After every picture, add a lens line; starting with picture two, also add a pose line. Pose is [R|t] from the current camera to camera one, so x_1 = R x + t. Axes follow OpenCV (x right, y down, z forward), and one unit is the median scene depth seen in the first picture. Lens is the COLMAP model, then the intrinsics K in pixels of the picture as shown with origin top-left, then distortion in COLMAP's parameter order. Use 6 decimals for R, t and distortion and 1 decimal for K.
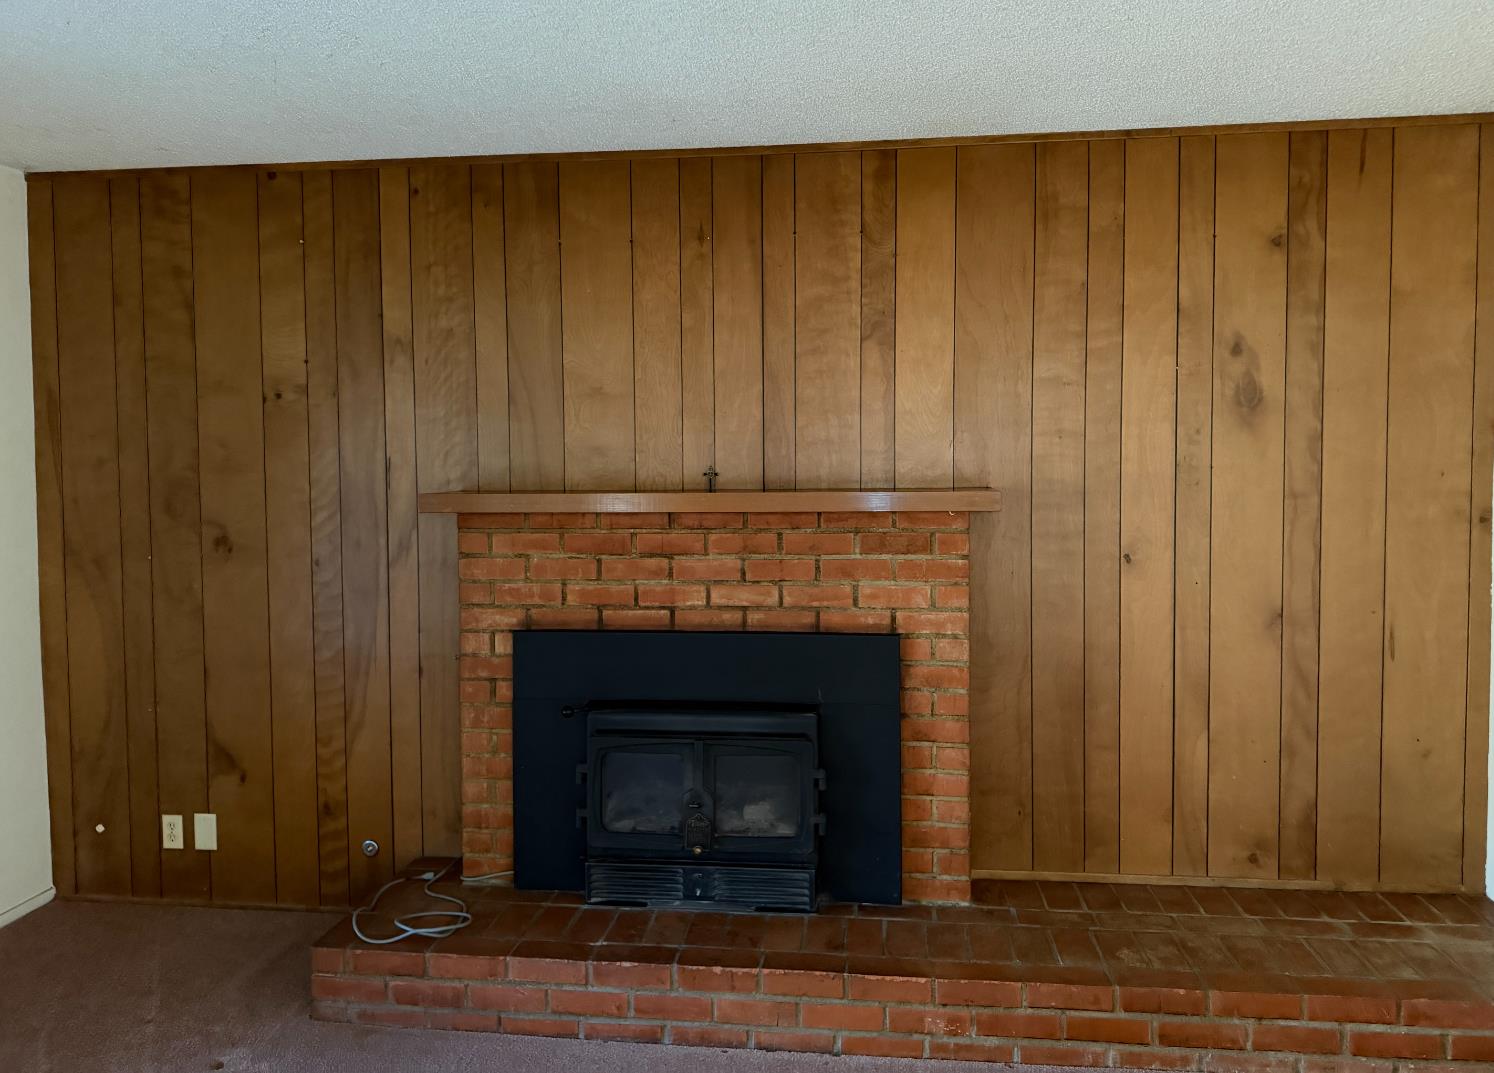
lens RADIAL K [[1041.1, 0, 751.4], [0, 1041.1, 510.3], [0, 0, 1]] dist [0.096867, -0.143572]
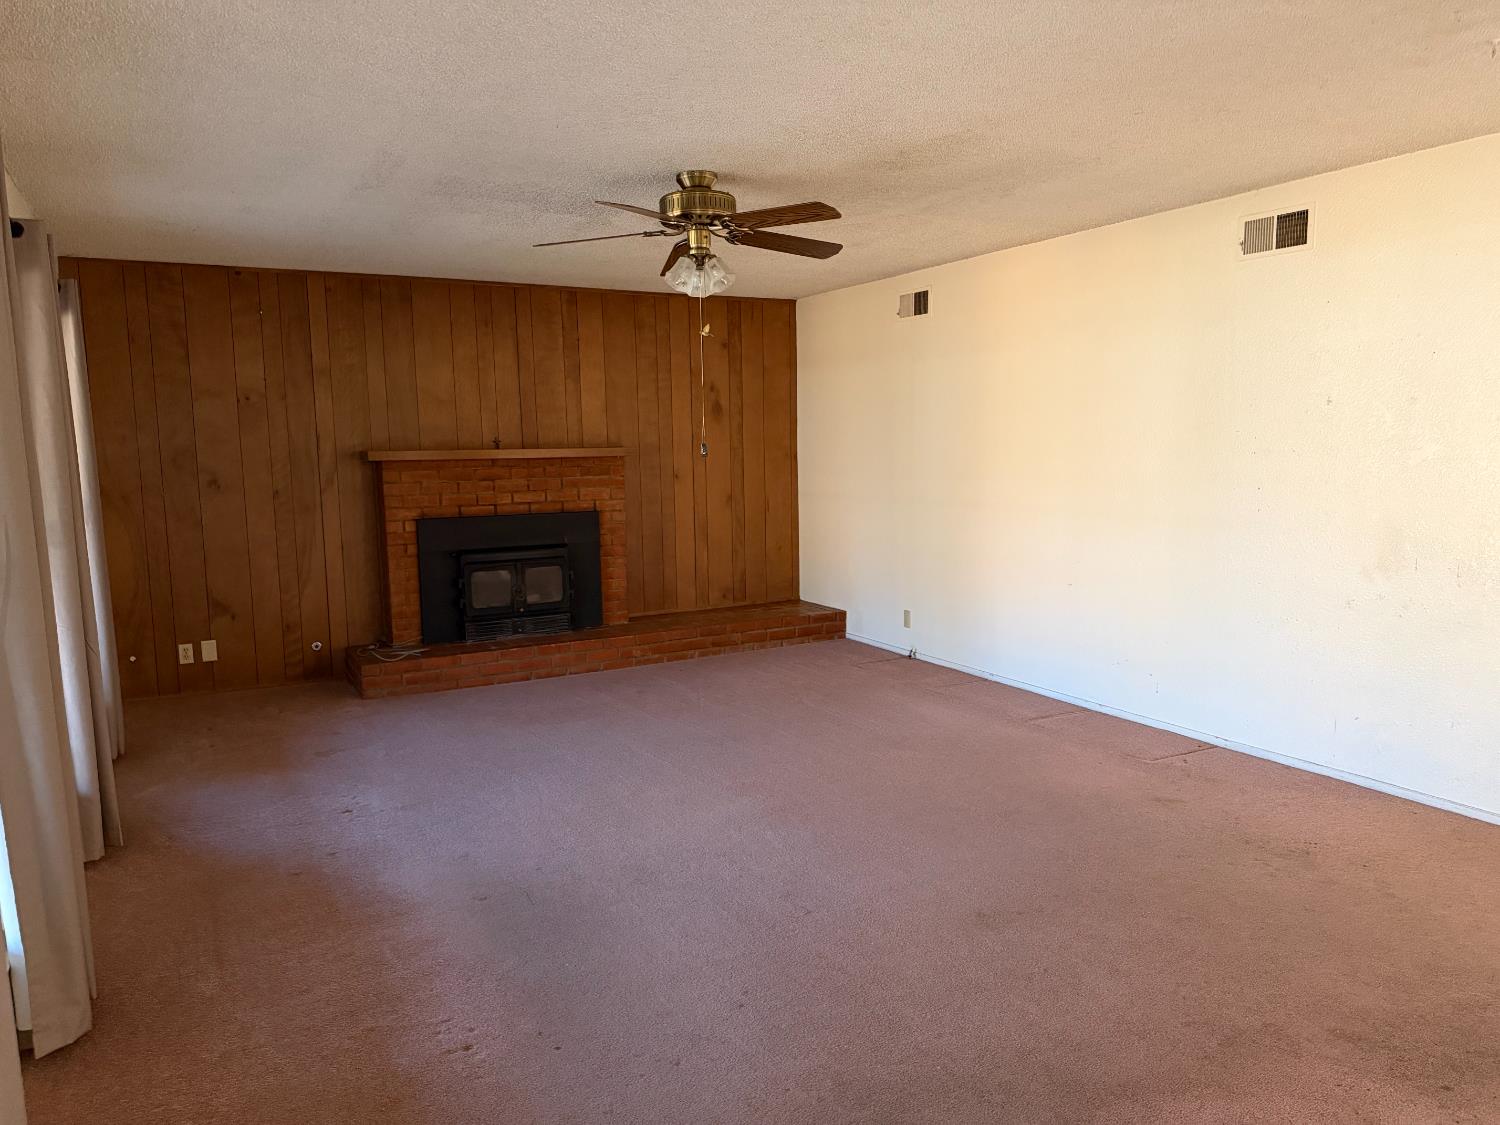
lens RADIAL K [[1033.5, 0, 750.0], [0, 1033.5, 562.5], [0, 0, 1]] dist [0.000794, -0.113917]
pose [[0.820364, -0.068912, 0.567675, -0.841624], [0.026215, 0.996201, 0.083047, 0.049621], [-0.571241, -0.053247, 0.819053, -1.009760]]
